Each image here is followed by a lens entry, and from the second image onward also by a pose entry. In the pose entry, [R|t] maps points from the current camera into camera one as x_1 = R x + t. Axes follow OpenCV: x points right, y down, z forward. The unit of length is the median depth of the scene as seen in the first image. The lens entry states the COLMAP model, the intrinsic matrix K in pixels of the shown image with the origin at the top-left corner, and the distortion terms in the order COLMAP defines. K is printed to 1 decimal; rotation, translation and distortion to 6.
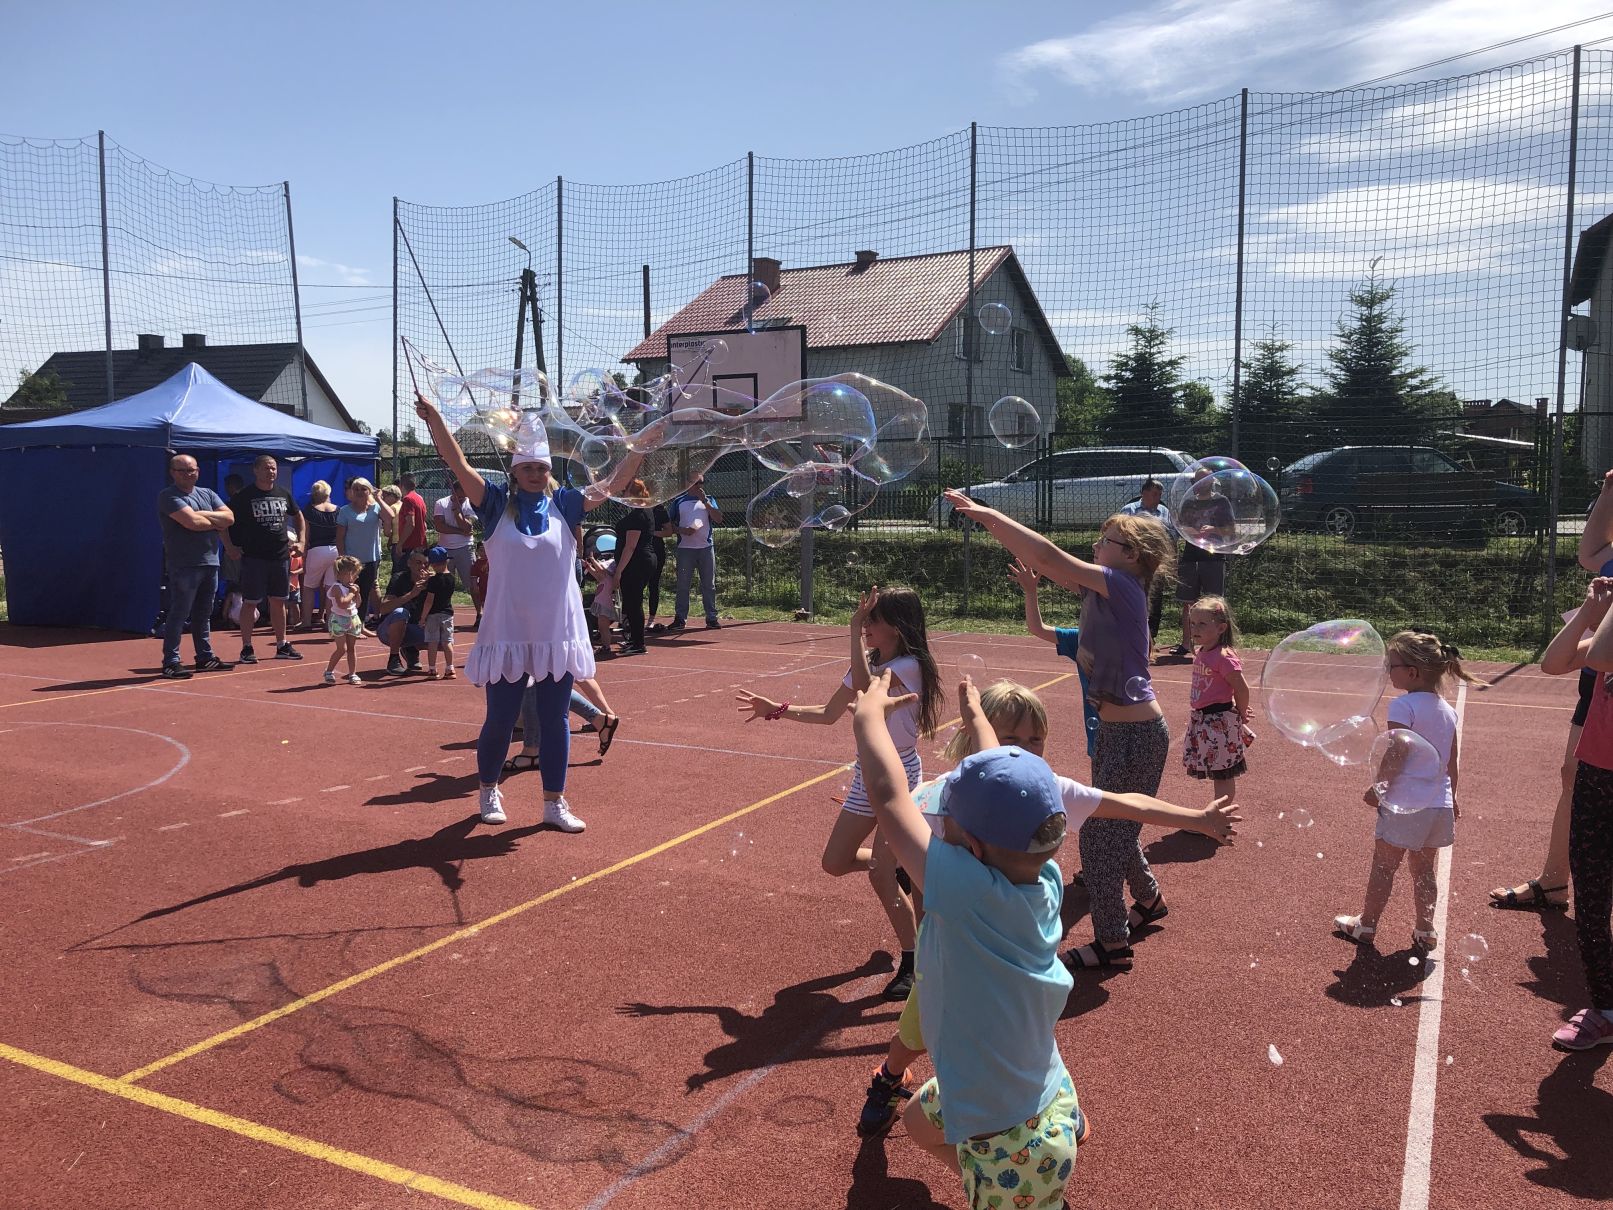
lens RADIAL K [[1371.8, 0, 806.3], [0, 1371.8, 562.8], [0, 0, 1]] dist [0.059774, -0.007384]
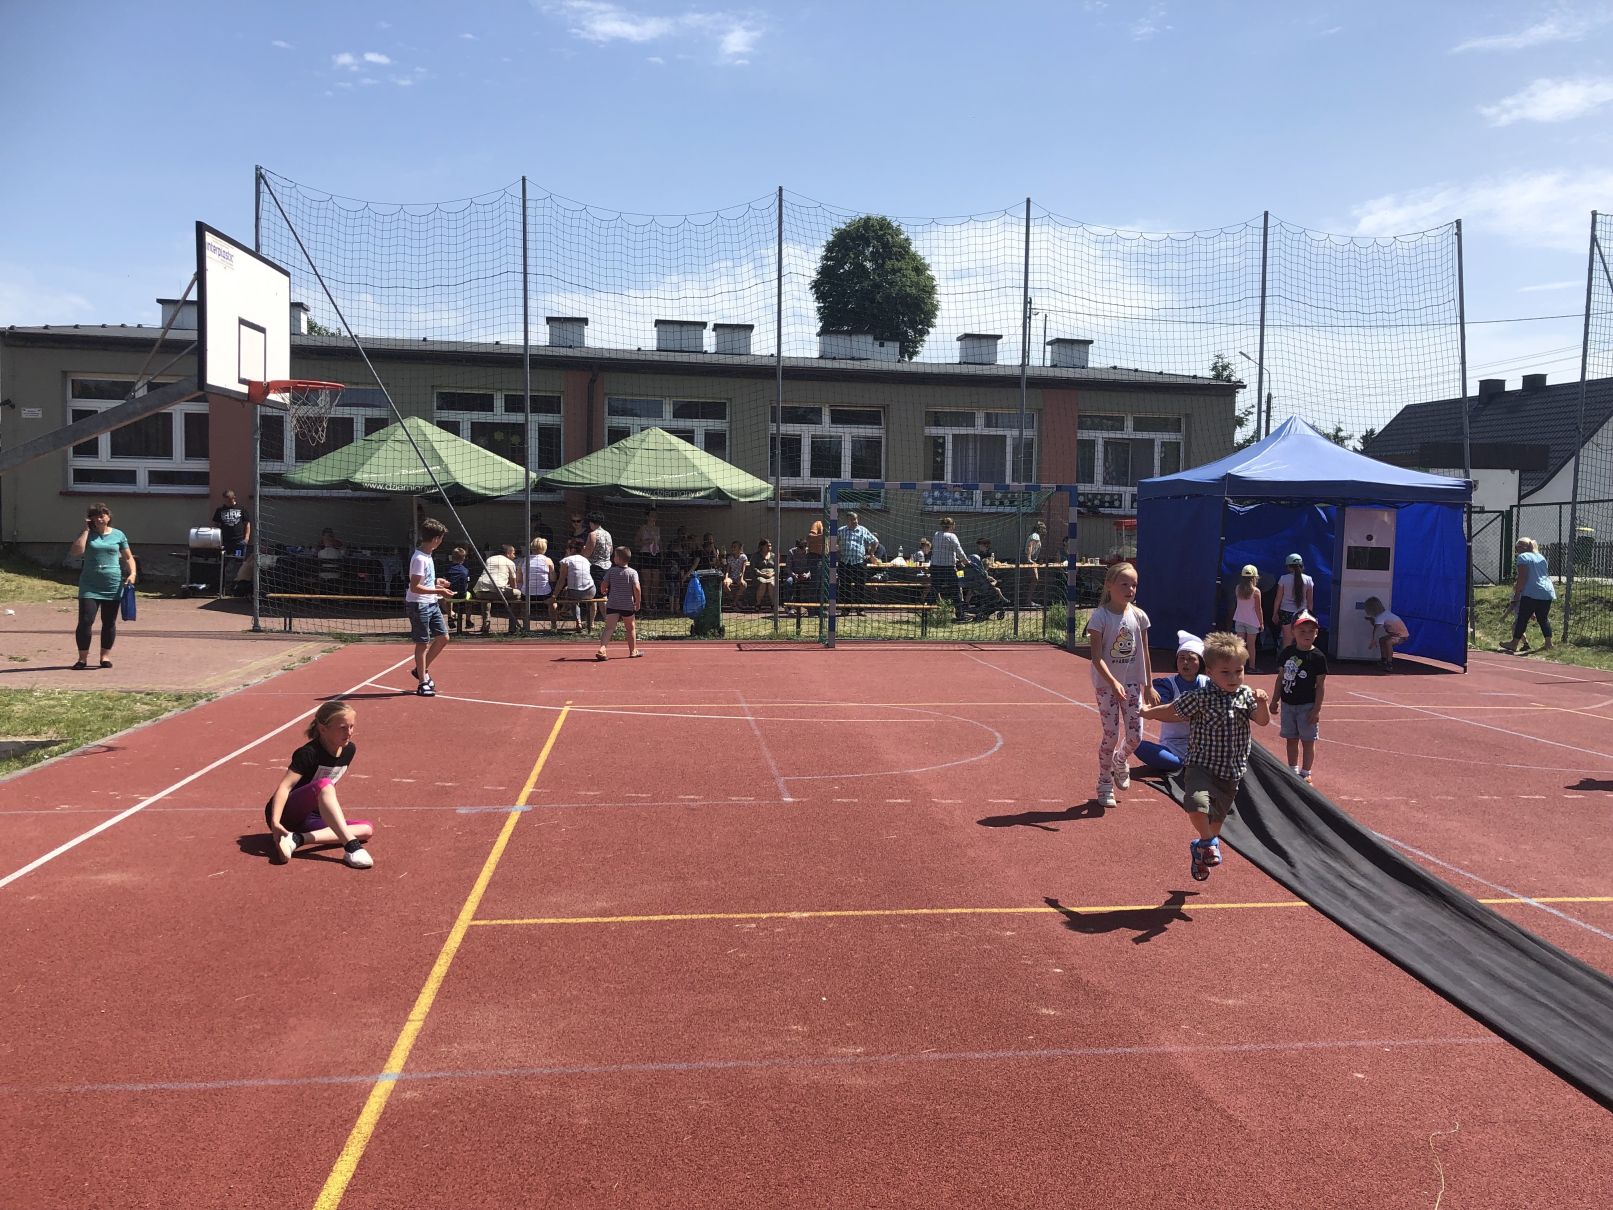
lens RADIAL K [[1371.8, 0, 806.3], [0, 1371.8, 562.8], [0, 0, 1]] dist [0.059774, -0.007384]
pose [[0.548811, 0.031270, -0.835361, 0.664001], [-0.056952, 0.998377, -0.000044, -0.029465], [0.834004, 0.047600, 0.549702, 0.316883]]
